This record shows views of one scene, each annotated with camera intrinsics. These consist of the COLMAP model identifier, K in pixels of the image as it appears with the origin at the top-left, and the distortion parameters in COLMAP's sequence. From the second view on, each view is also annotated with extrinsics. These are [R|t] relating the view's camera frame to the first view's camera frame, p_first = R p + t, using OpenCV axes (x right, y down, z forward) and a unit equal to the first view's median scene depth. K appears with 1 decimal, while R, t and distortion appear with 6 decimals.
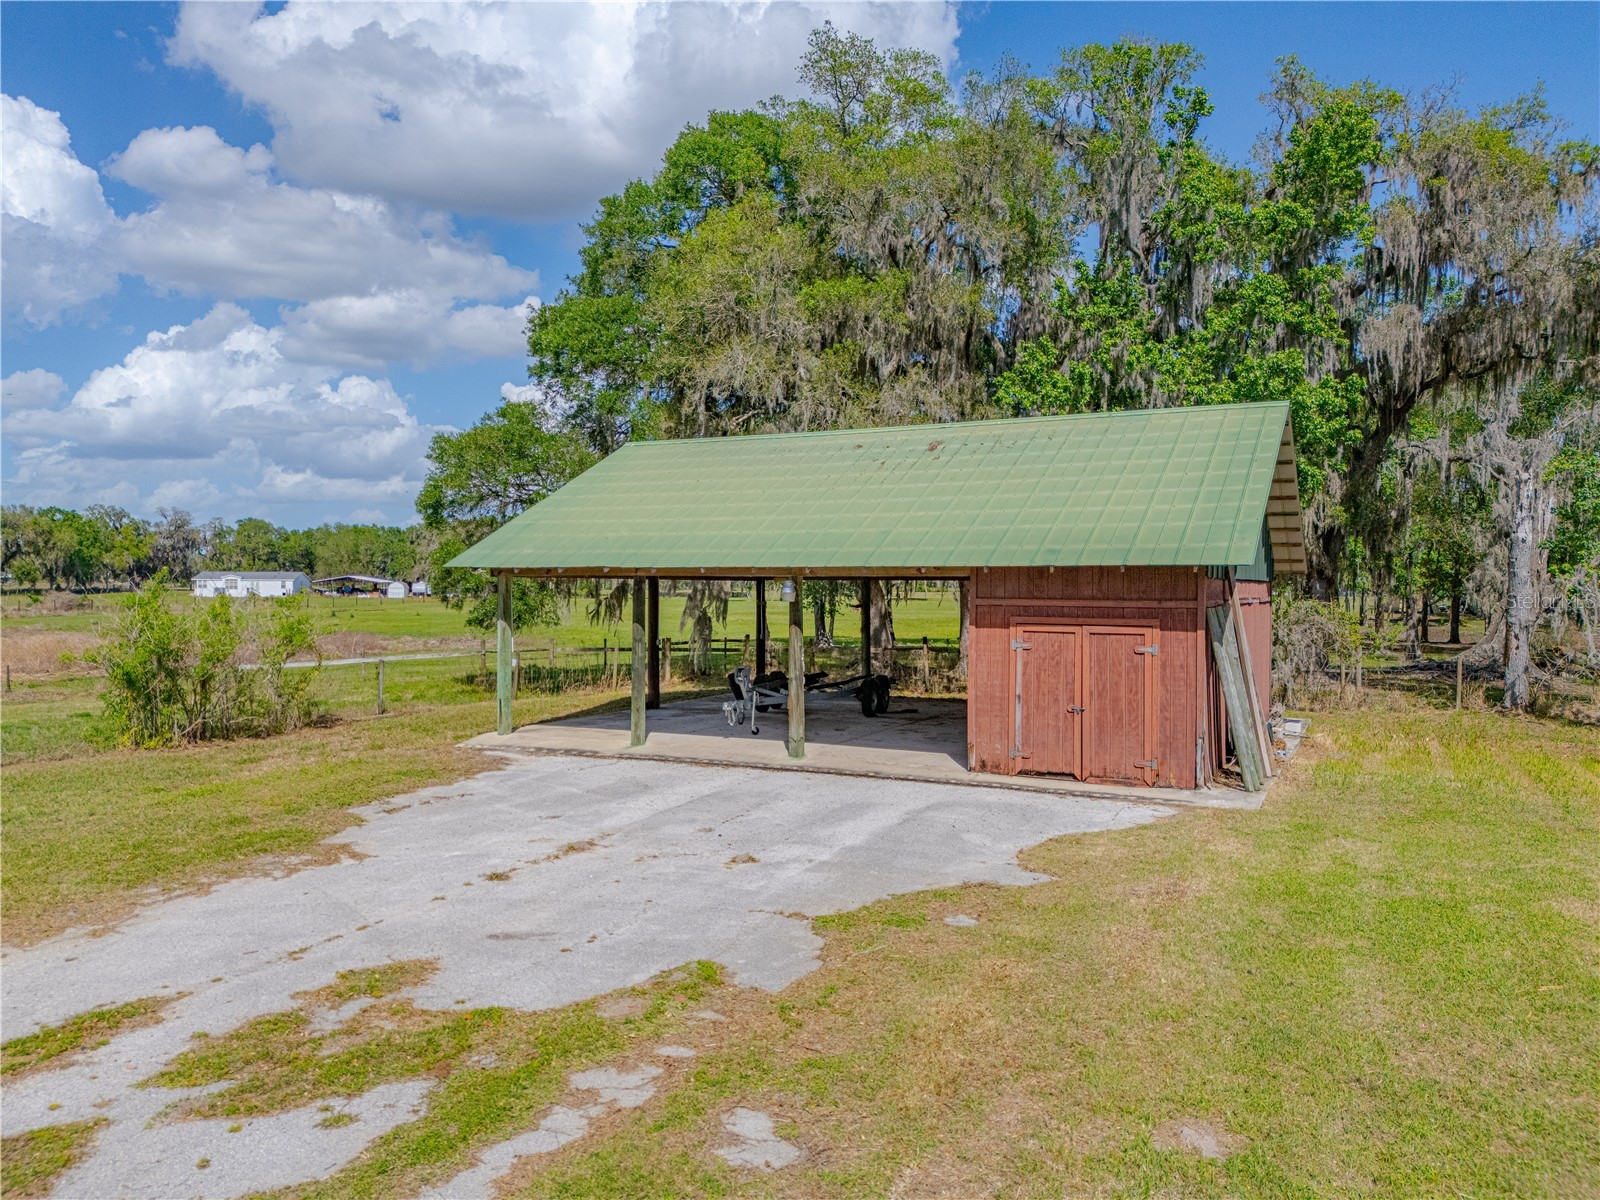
lens RADIAL K [[1167.1, 0, 787.3], [0, 1167.1, 600.2], [0, 0, 1]] dist [0.053352, -0.043618]
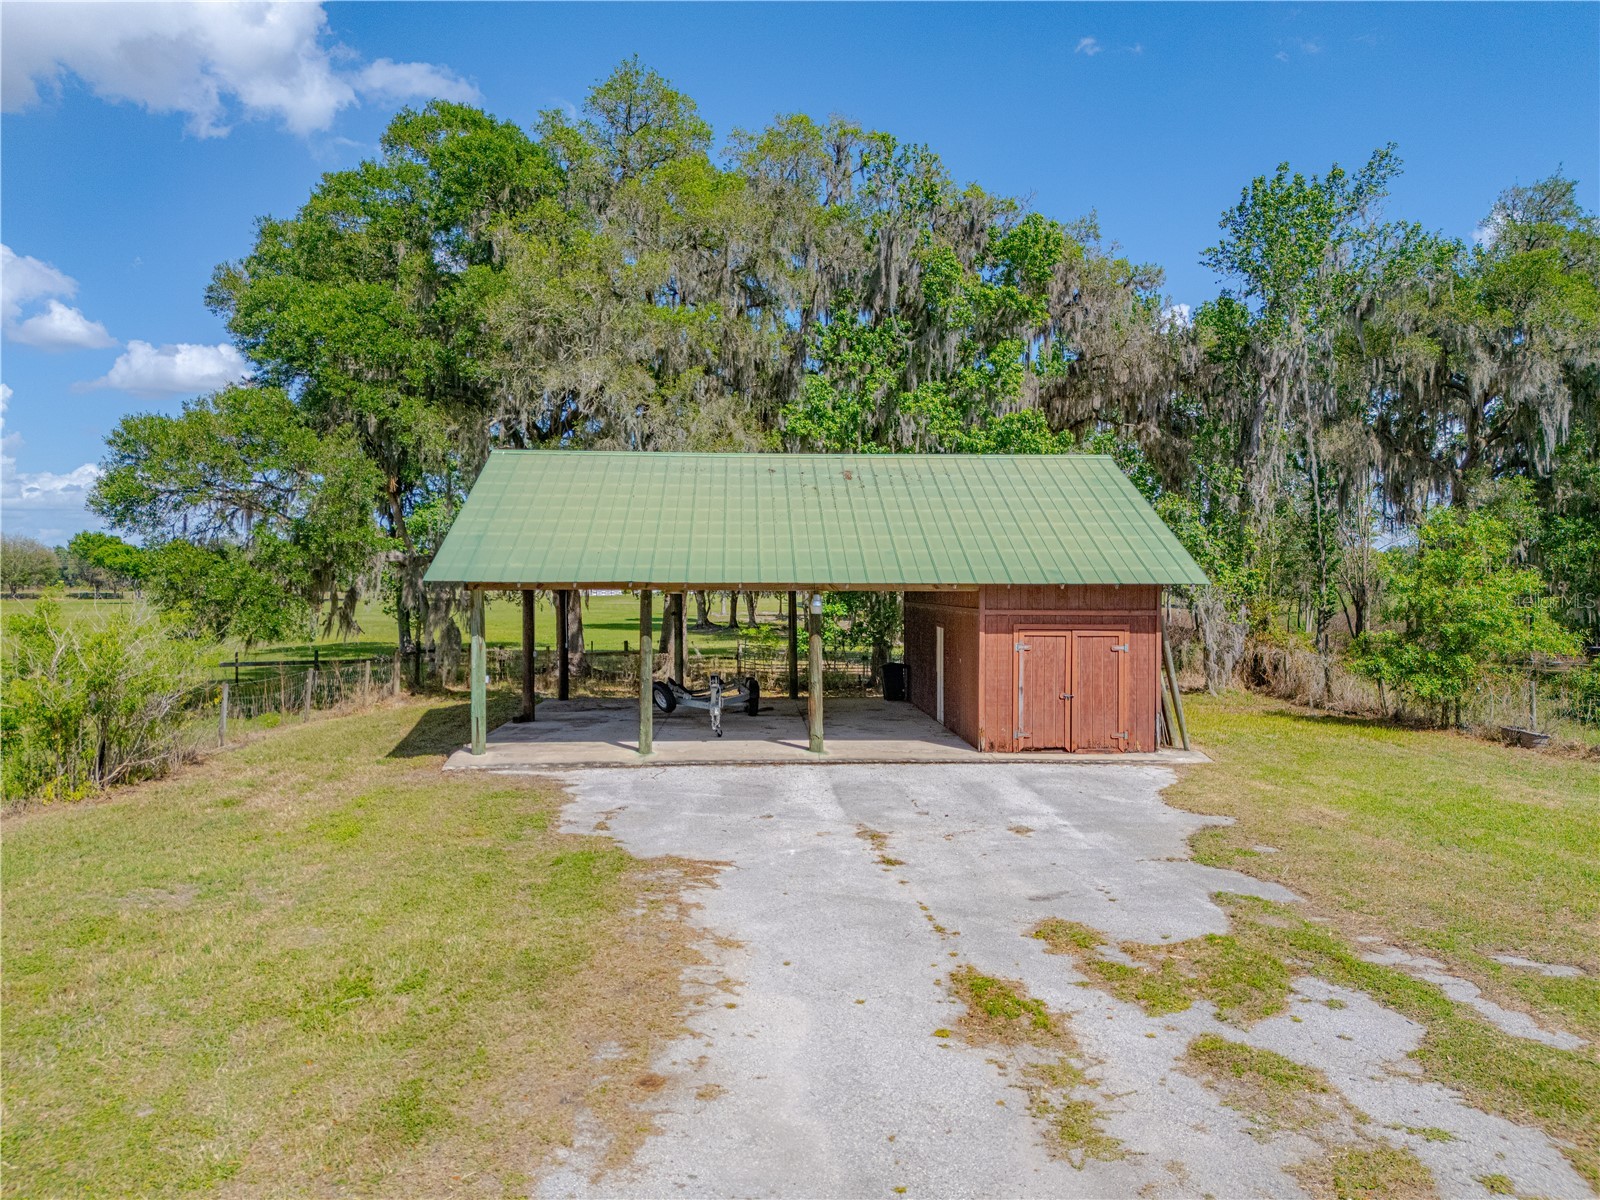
lens RADIAL K [[1167.1, 0, 787.3], [0, 1167.1, 600.2], [0, 0, 1]] dist [0.053352, -0.043618]
pose [[0.875123, -0.008646, 0.483823, -0.931582], [0.008144, 0.999962, 0.003138, -0.025848], [-0.483832, 0.001194, 0.875160, 0.053389]]
